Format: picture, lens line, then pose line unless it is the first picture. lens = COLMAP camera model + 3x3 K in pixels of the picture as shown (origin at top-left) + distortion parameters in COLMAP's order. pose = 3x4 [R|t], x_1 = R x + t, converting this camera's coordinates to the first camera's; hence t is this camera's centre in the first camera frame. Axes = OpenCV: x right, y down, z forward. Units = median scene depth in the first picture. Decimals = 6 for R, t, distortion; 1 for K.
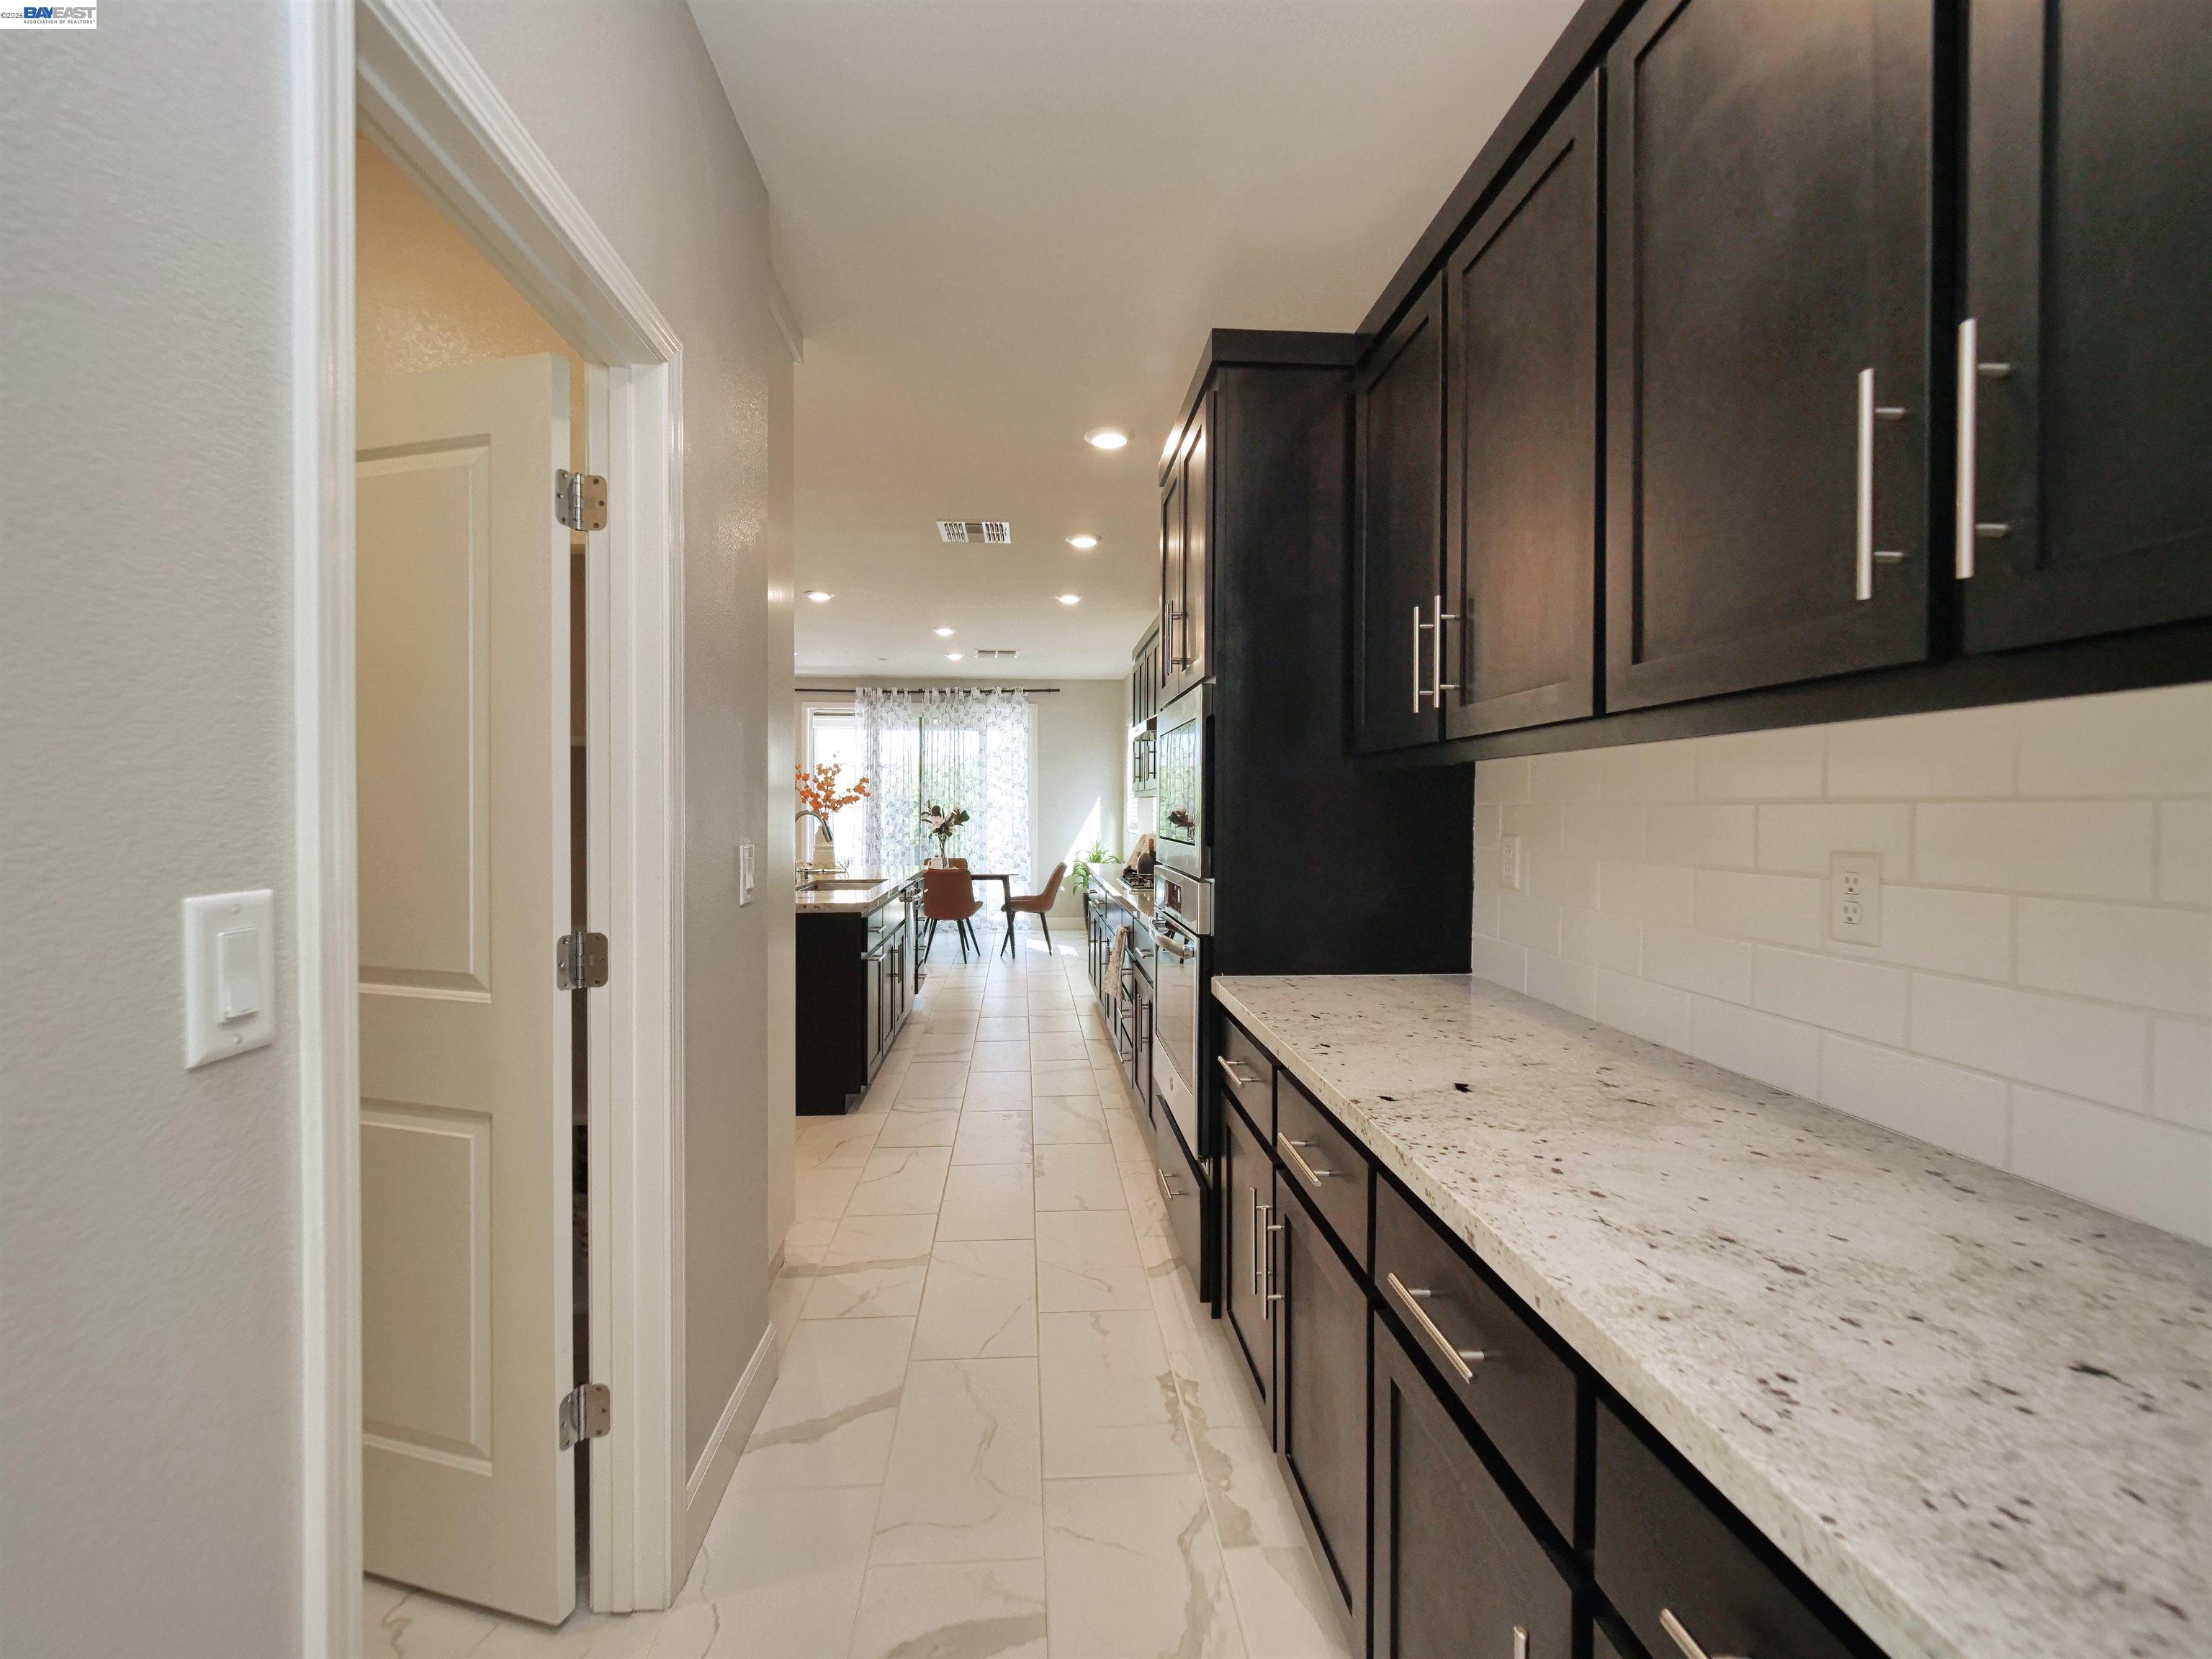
lens RADIAL K [[939.1, 0, 1077.7], [0, 939.1, 826.9], [0, 0, 1]] dist [-0.005002, -0.000293]
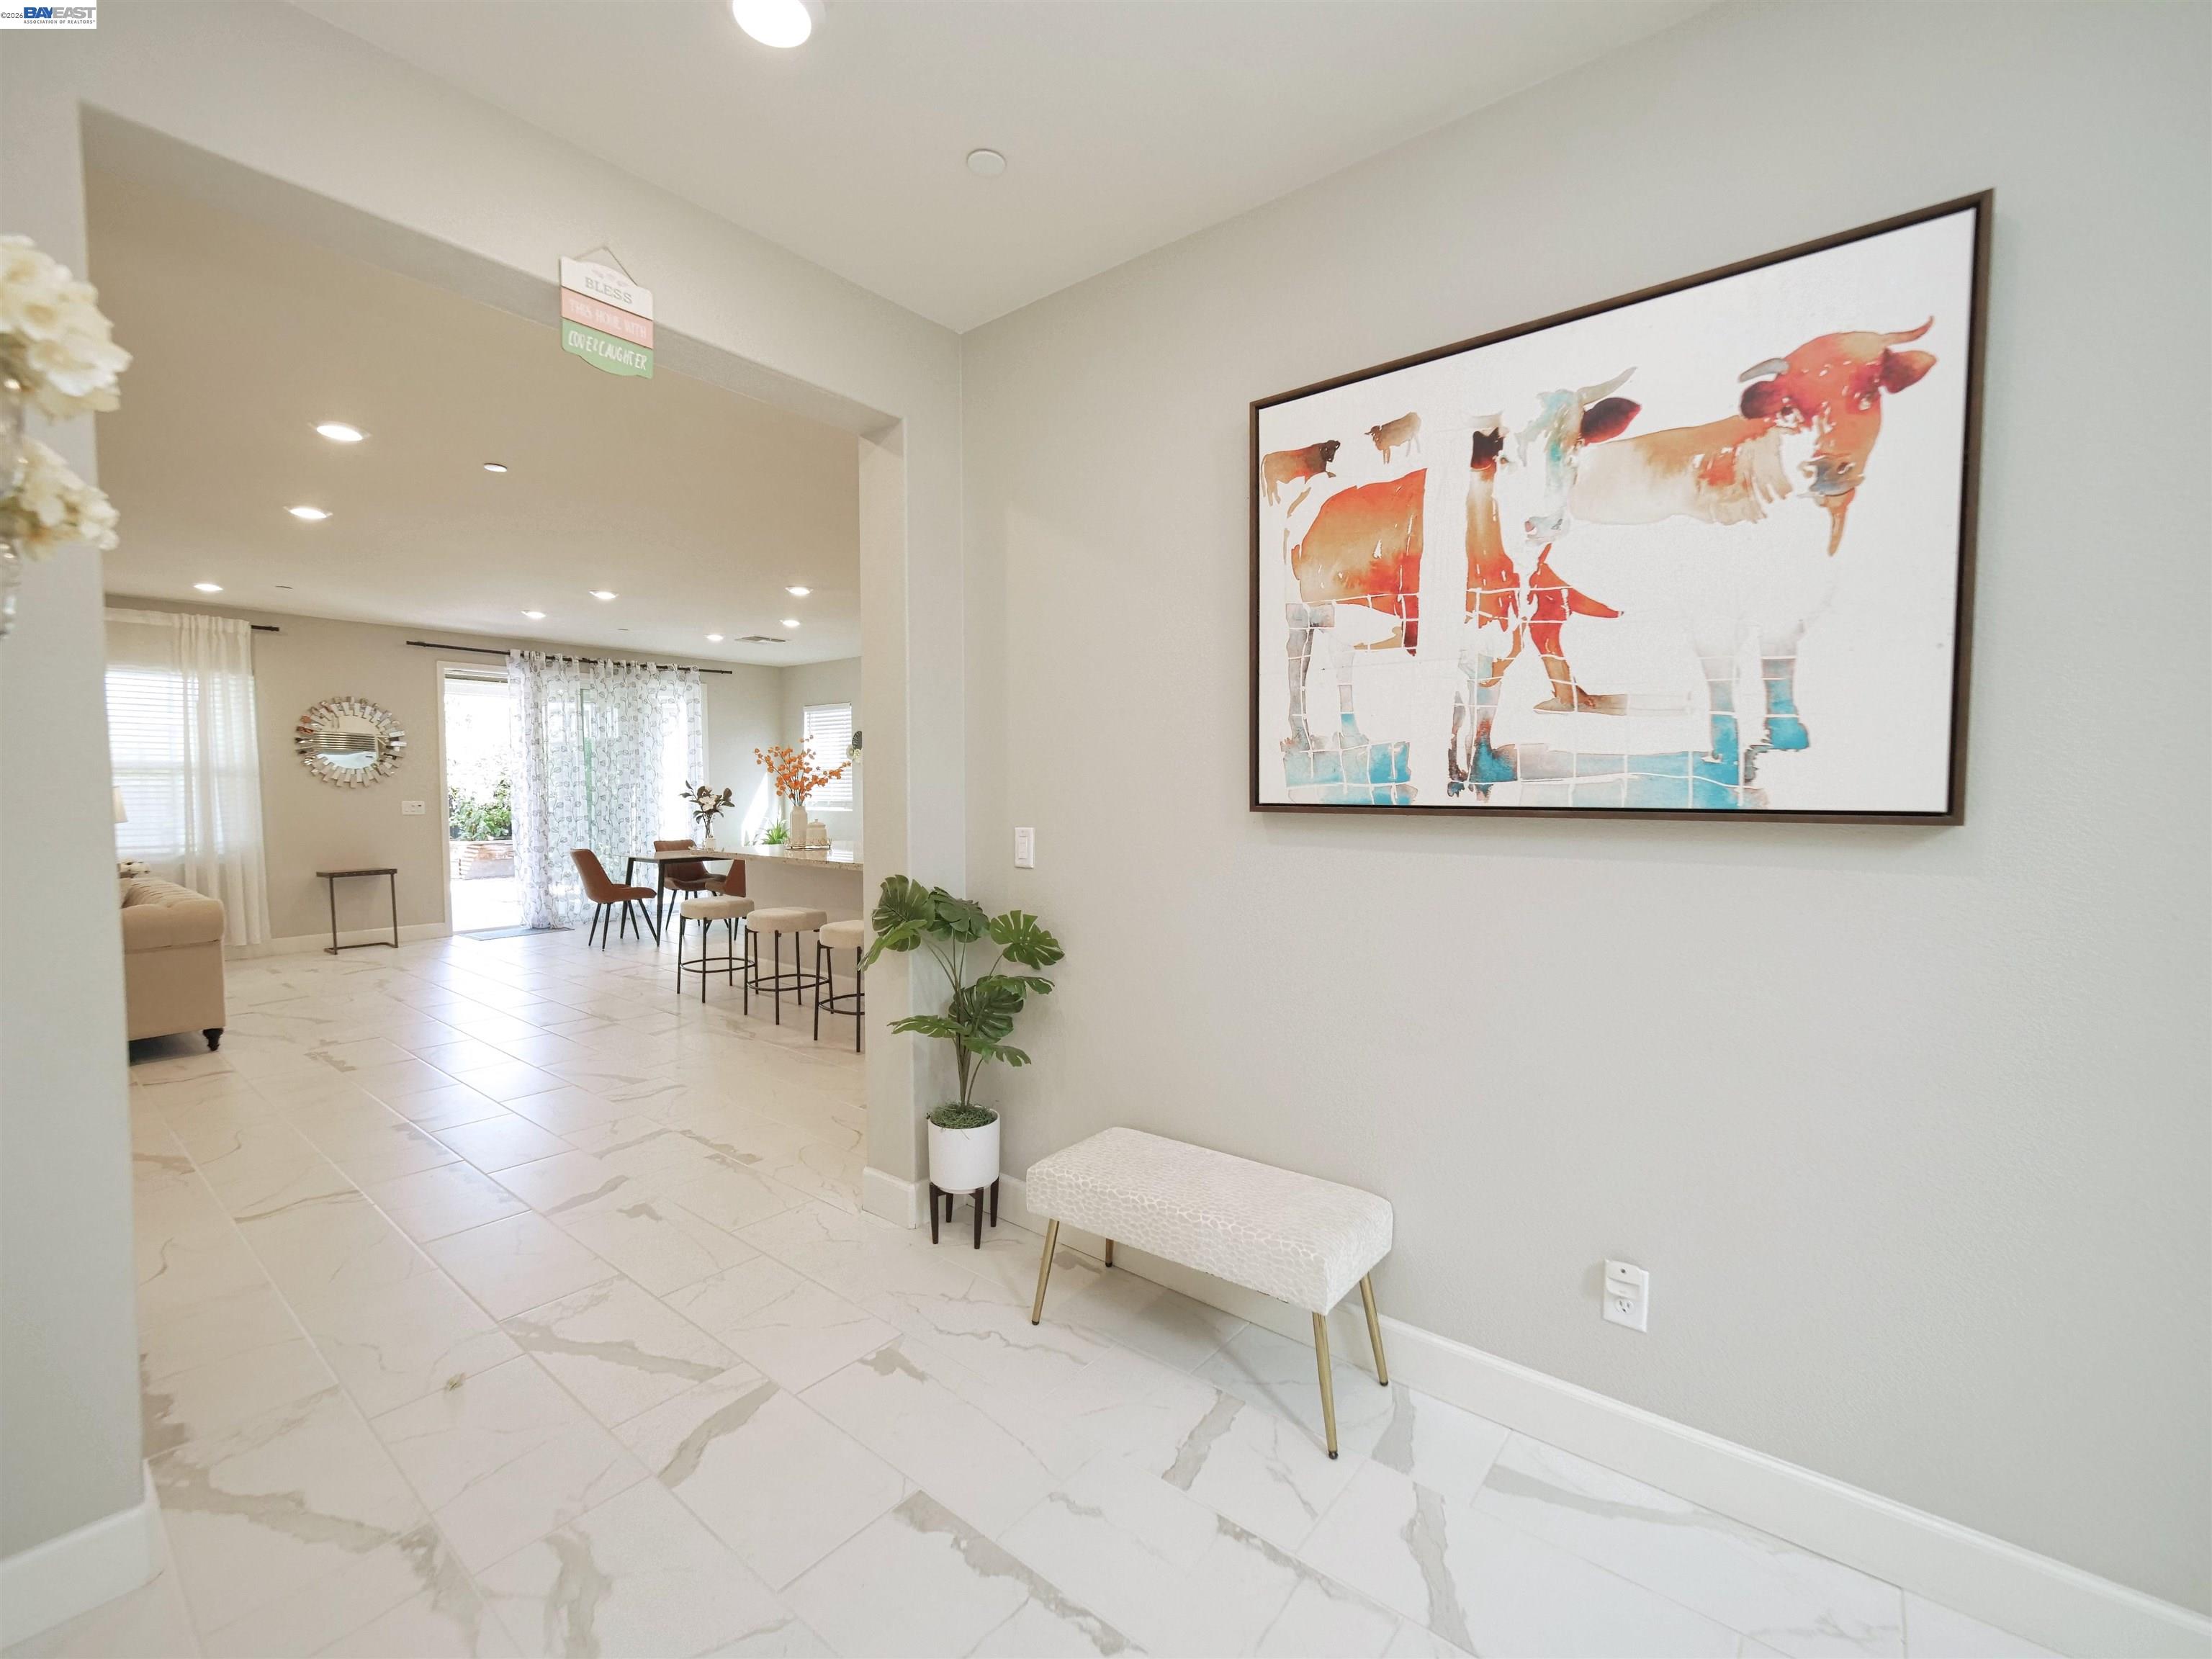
lens RADIAL K [[939.1, 0, 1077.7], [0, 939.1, 826.9], [0, 0, 1]] dist [-0.005002, -0.000293]
pose [[0.681935, -0.037626, 0.730444, -0.518424], [0.016291, 0.999210, 0.036262, -0.008096], [-0.731231, -0.012829, 0.682009, 0.025517]]
